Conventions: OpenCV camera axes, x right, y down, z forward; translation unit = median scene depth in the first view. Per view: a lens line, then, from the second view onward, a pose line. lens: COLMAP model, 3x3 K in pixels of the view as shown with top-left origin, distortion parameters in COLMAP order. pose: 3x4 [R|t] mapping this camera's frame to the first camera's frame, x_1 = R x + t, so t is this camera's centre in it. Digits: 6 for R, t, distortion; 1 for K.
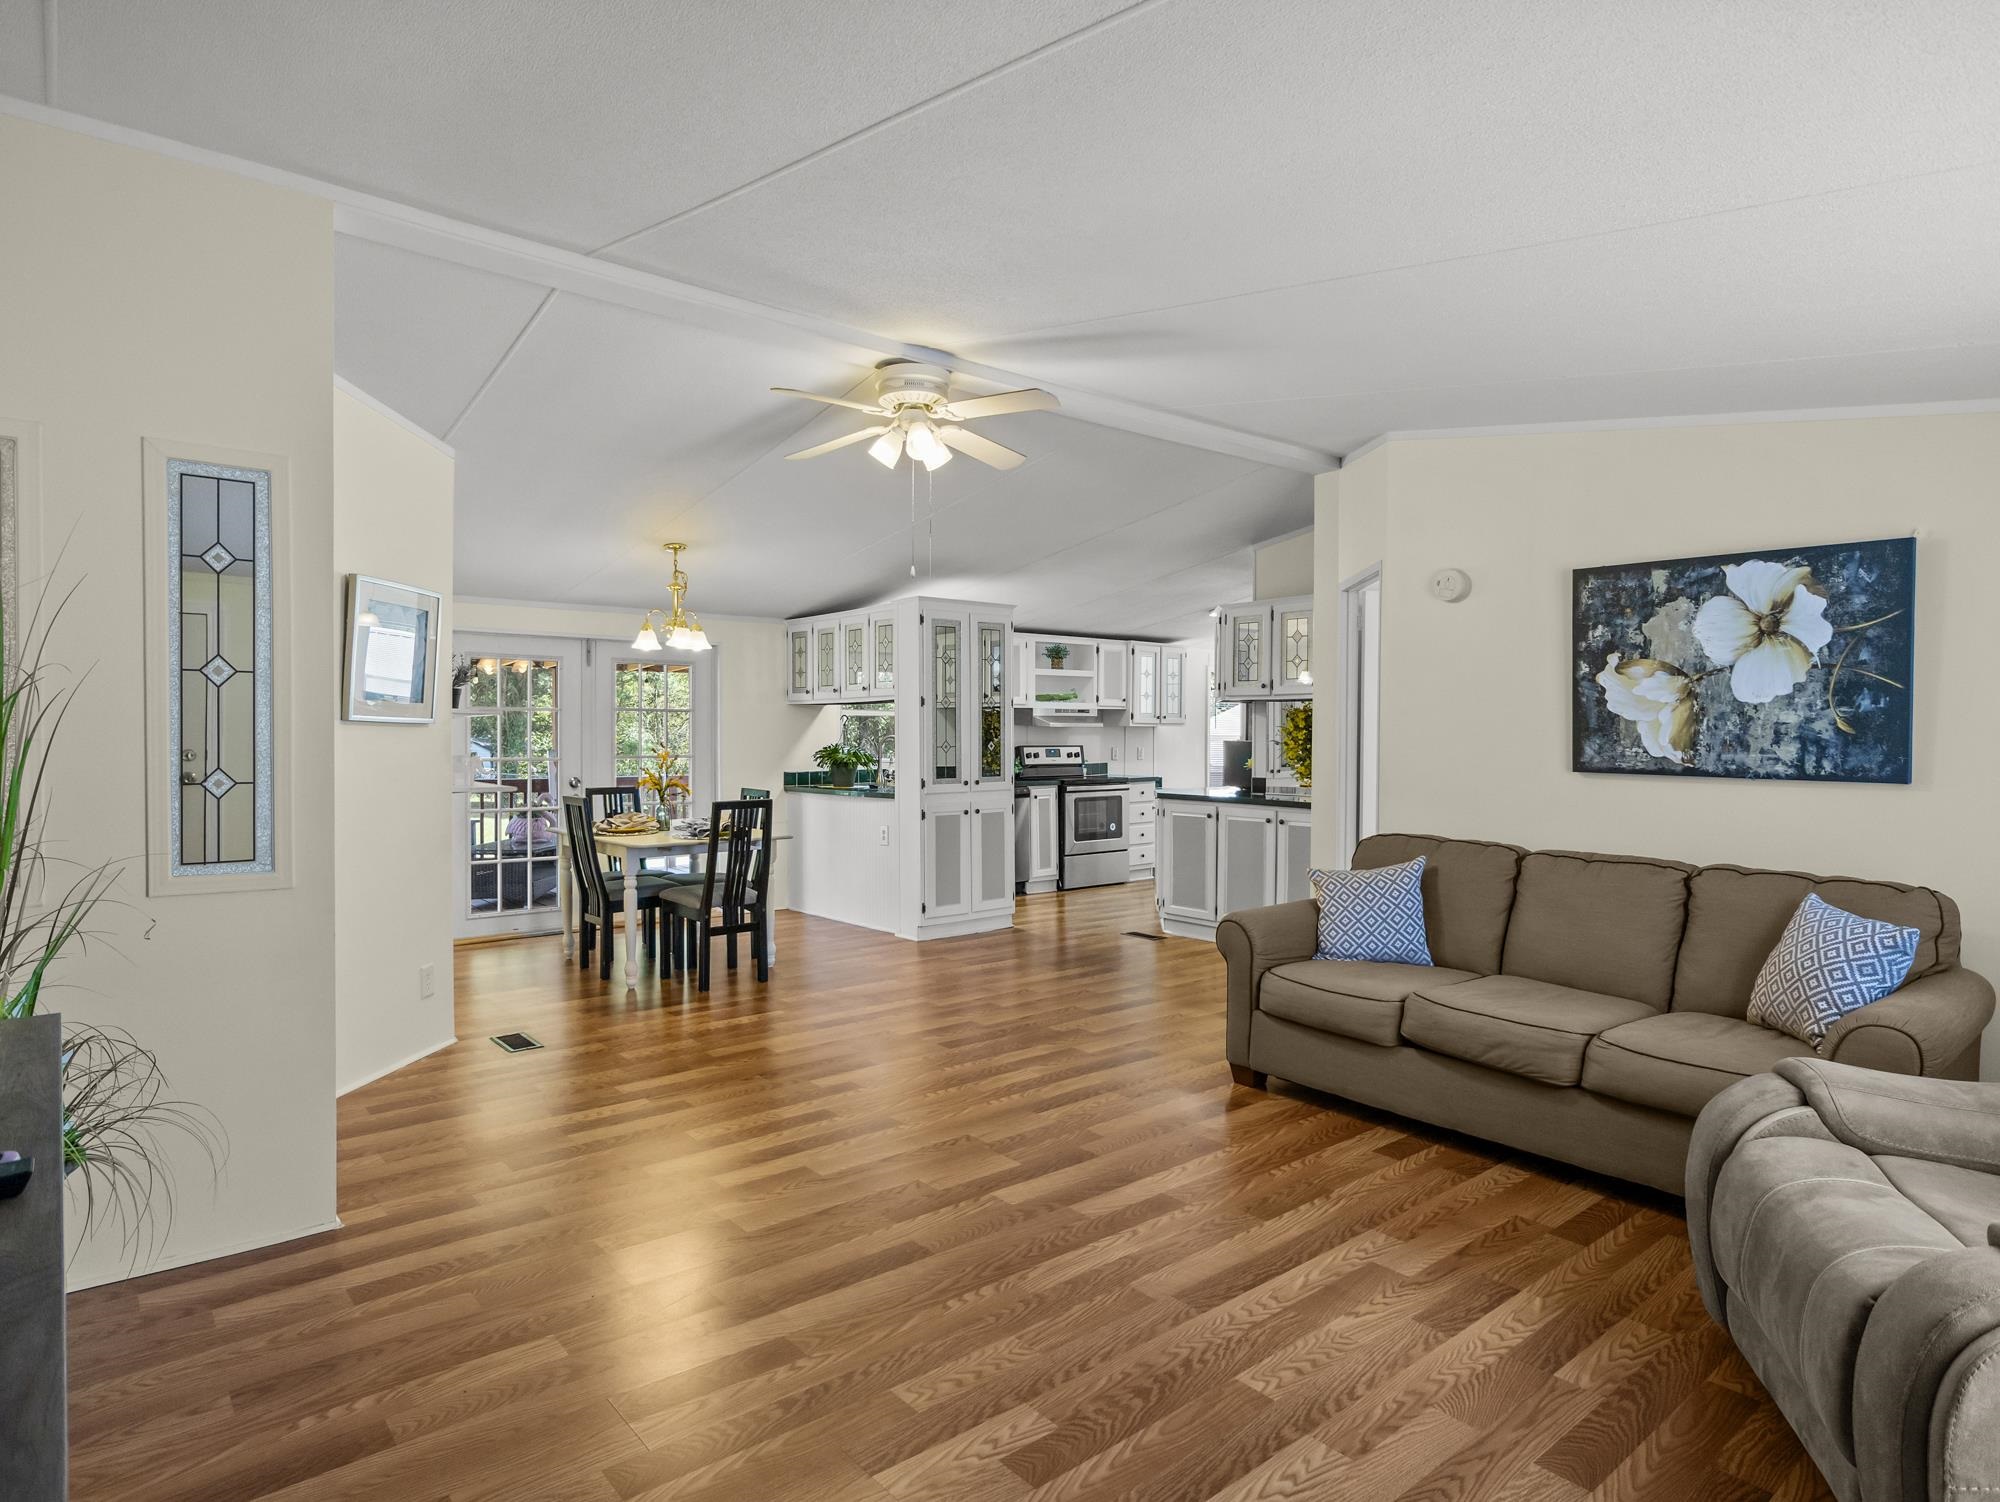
lens RADIAL K [[1131.8, 0, 1001.2], [0, 1131.8, 751.1], [0, 0, 1]] dist [-0.012282, 0.003848]
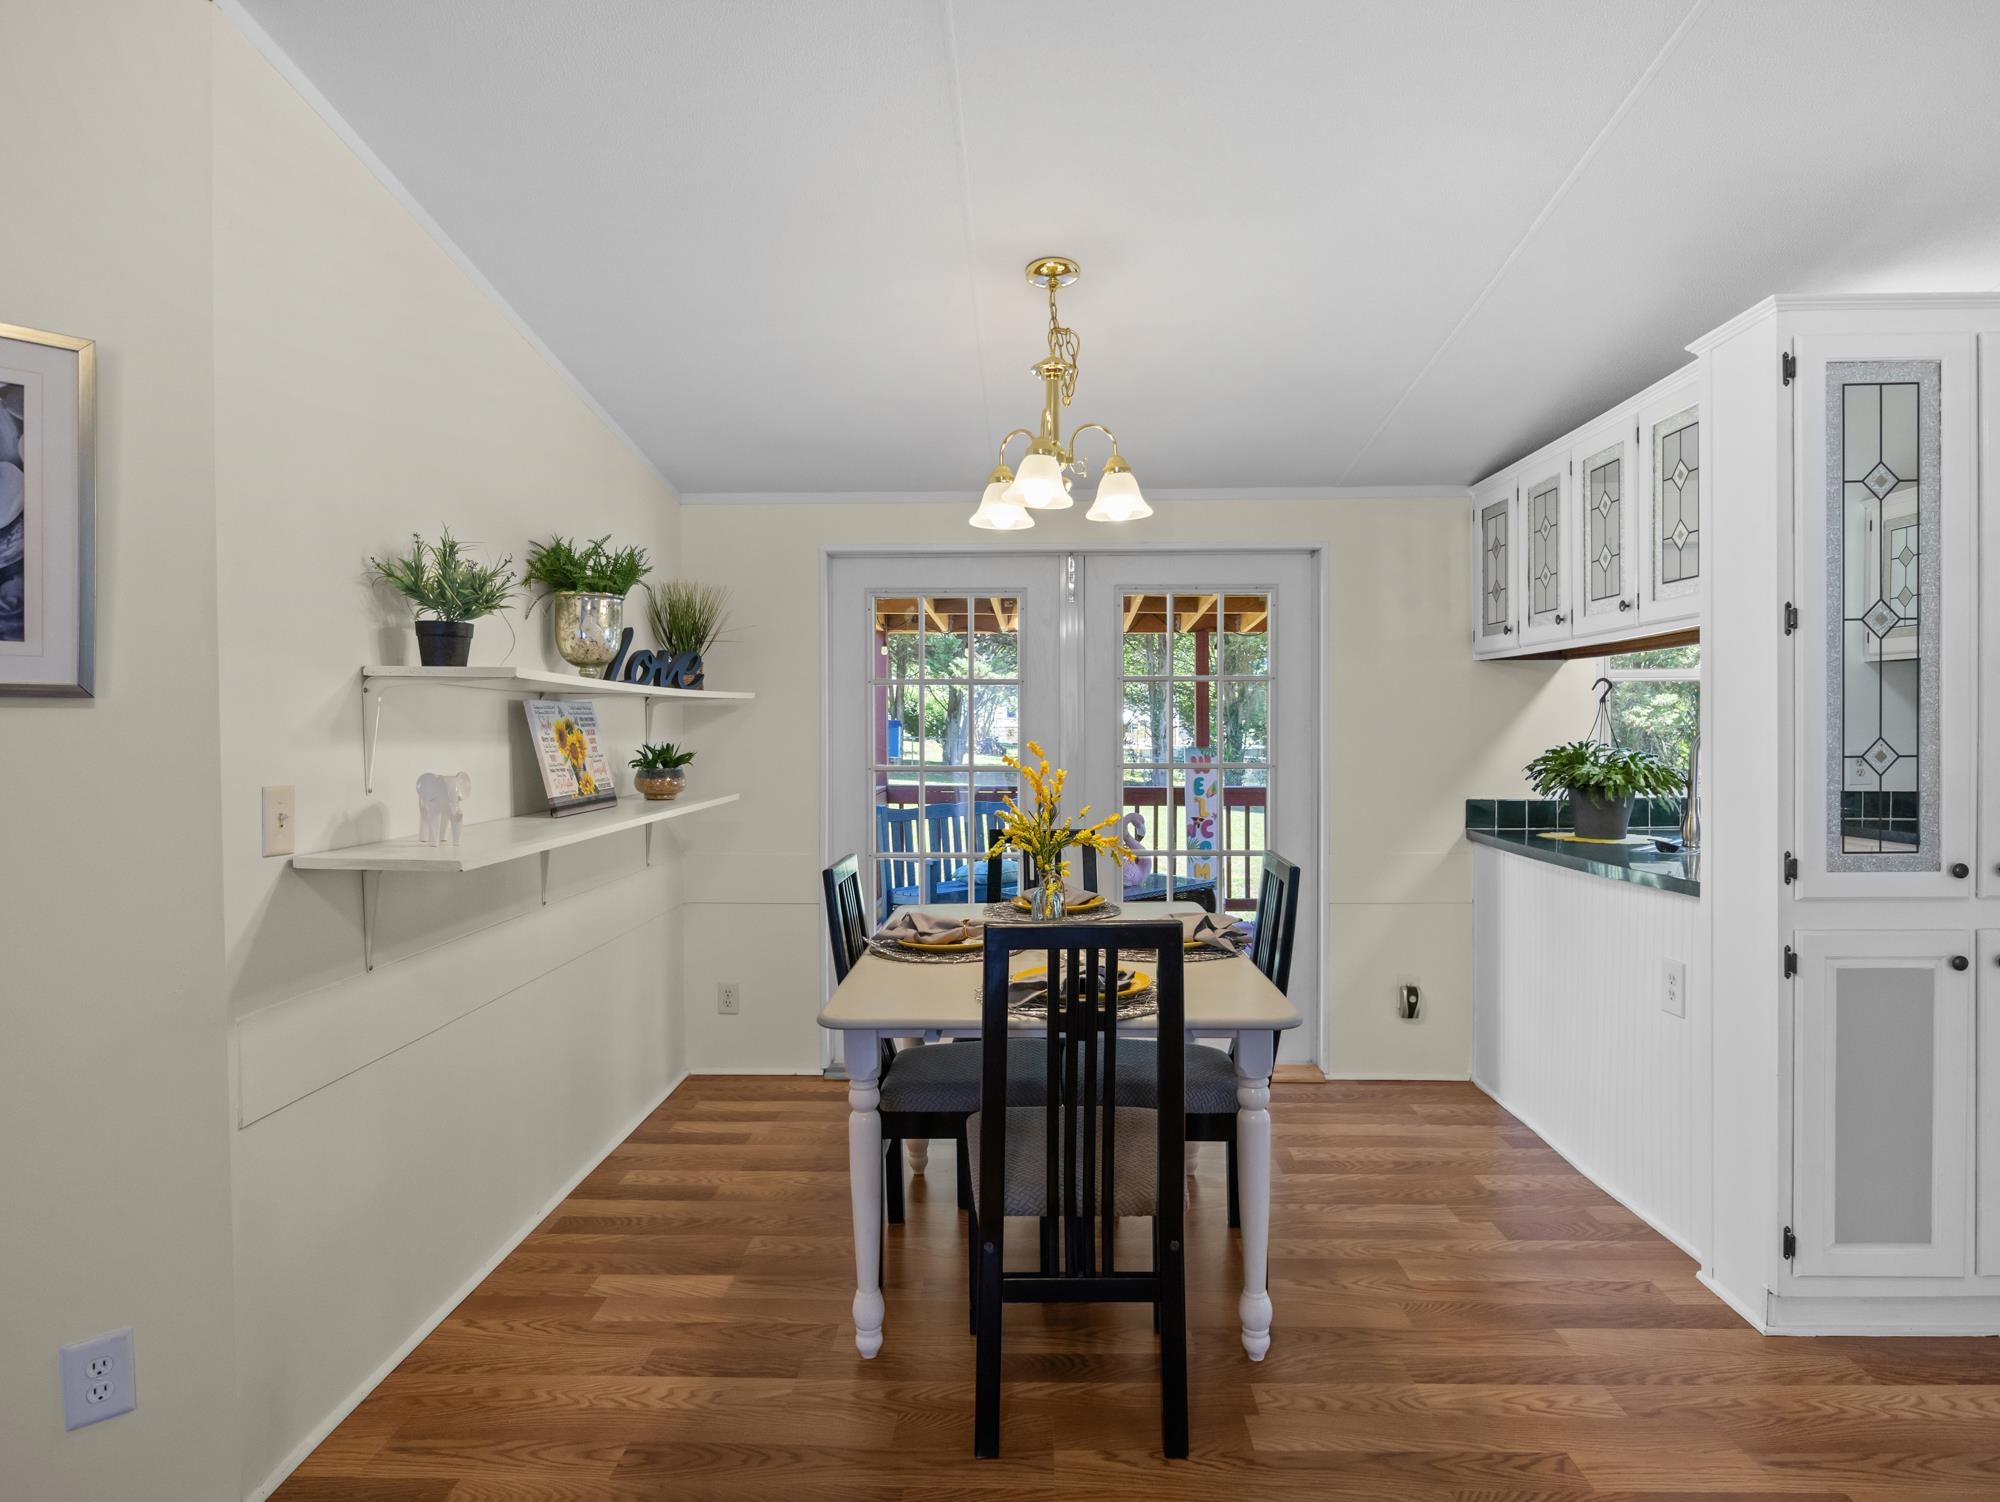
lens RADIAL K [[1131.8, 0, 1004.5], [0, 1131.8, 748.0], [0, 0, 1]] dist [-0.012282, 0.003848]
pose [[0.752474, 0.007102, -0.658584, -0.044504], [-0.003905, 0.999972, 0.006322, -0.012983], [0.658611, -0.002185, 0.752481, 1.051756]]
